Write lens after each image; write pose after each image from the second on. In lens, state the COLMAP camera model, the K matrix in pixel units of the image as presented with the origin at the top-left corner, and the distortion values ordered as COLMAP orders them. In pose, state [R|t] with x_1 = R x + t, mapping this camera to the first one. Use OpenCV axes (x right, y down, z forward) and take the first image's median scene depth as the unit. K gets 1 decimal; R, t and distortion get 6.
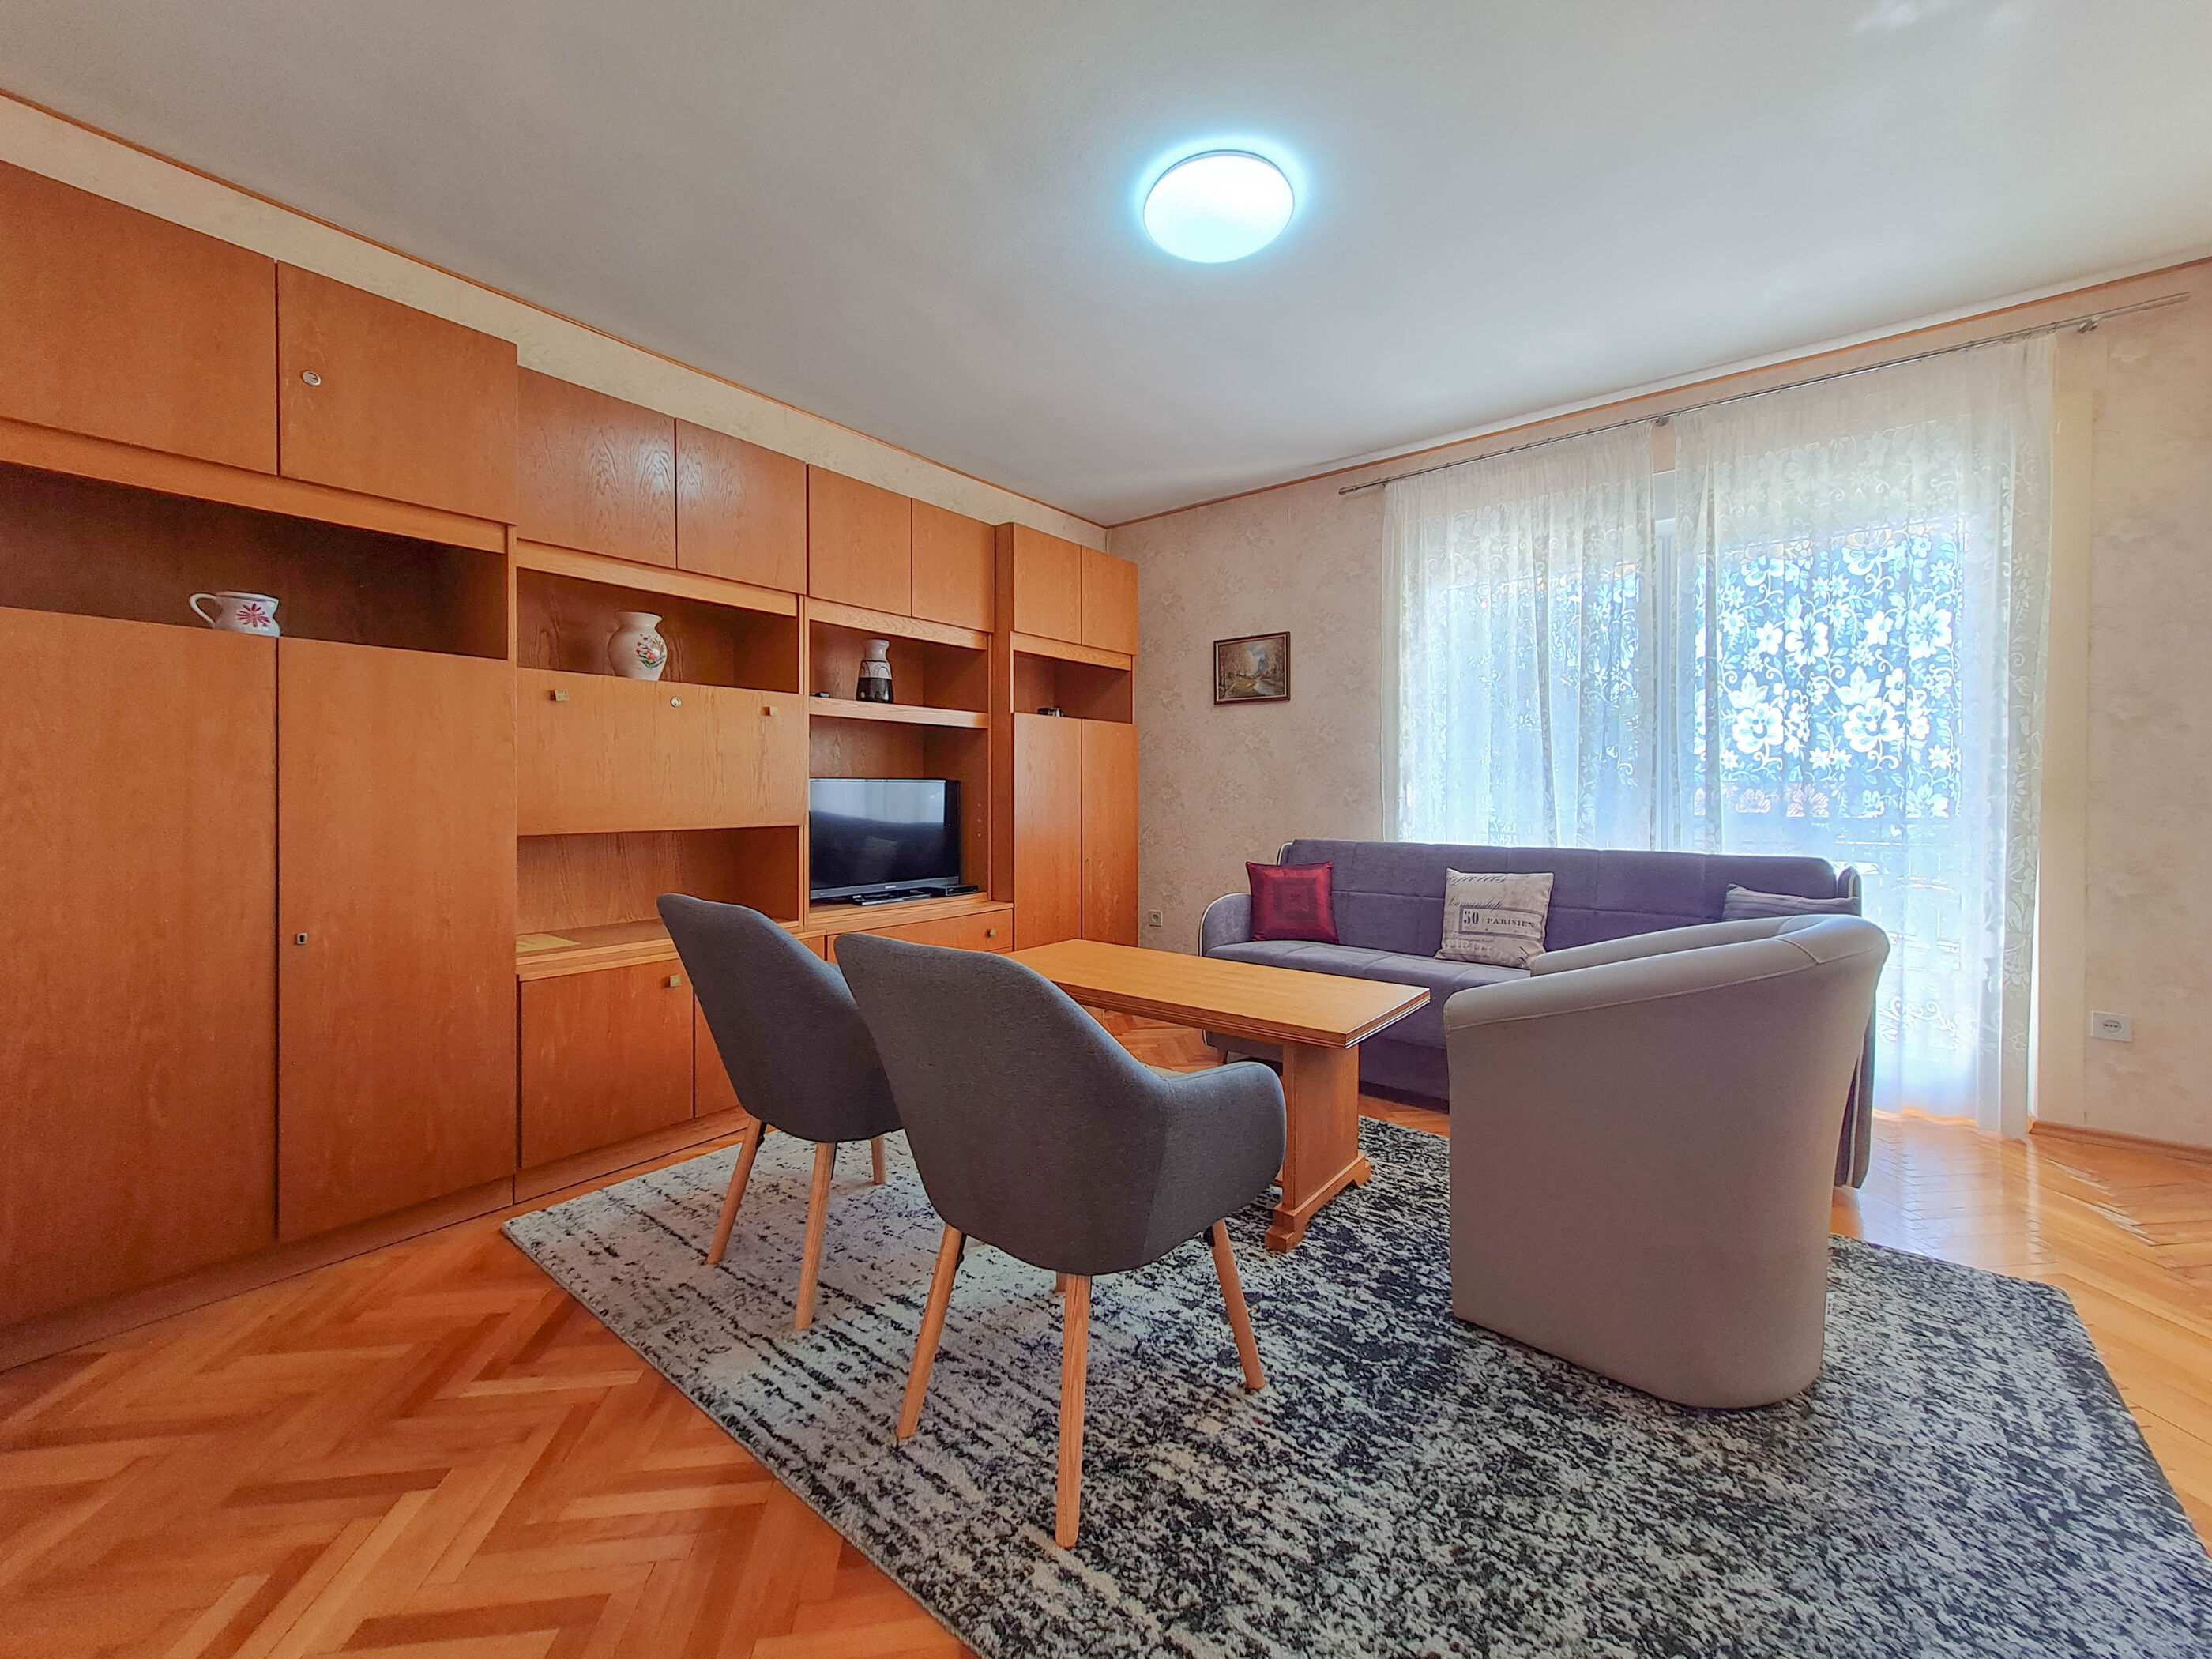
lens RADIAL K [[893.7, 0, 1049.7], [0, 893.7, 825.2], [0, 0, 1]] dist [-0.000542, 0.000031]
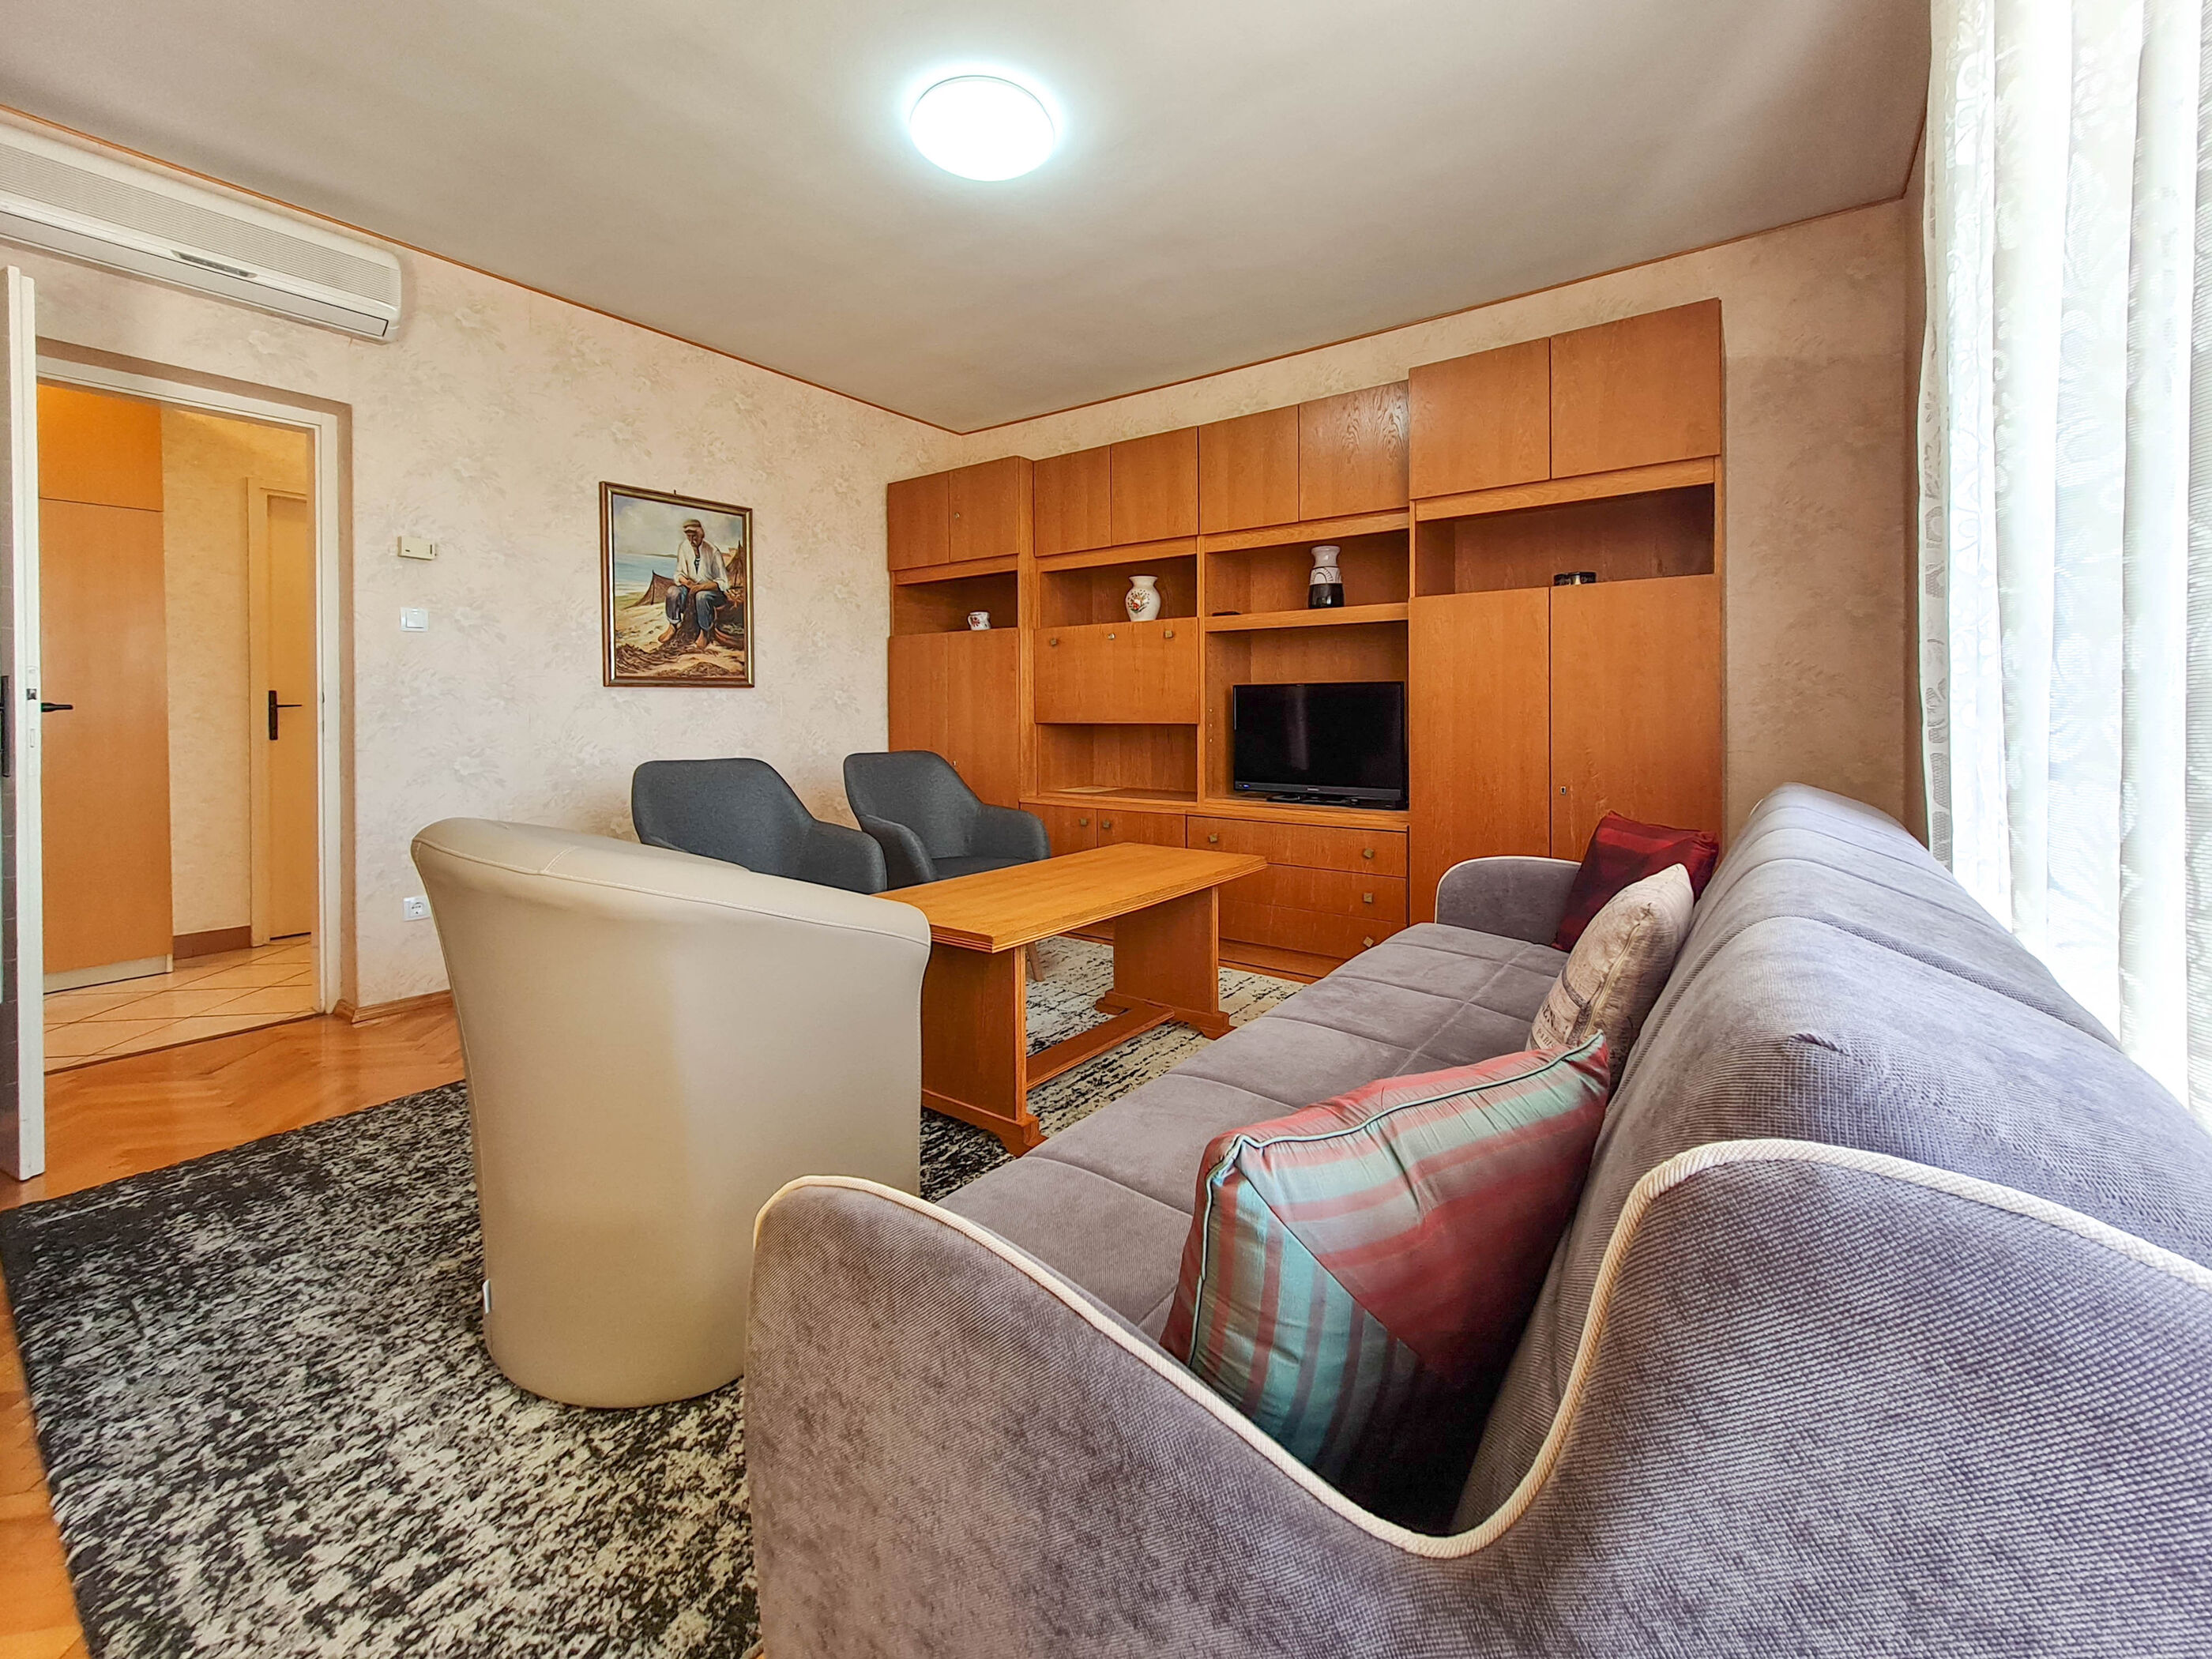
lens RADIAL K [[884.8, 0, 1109.9], [0, 884.8, 716.3], [0, 0, 1]] dist [0.001546, 0.000644]
pose [[0.067057, 0.004170, -0.997740, 1.854709], [-0.035769, 0.999359, 0.001773, -0.015978], [0.997108, 0.035569, 0.067163, 1.610765]]
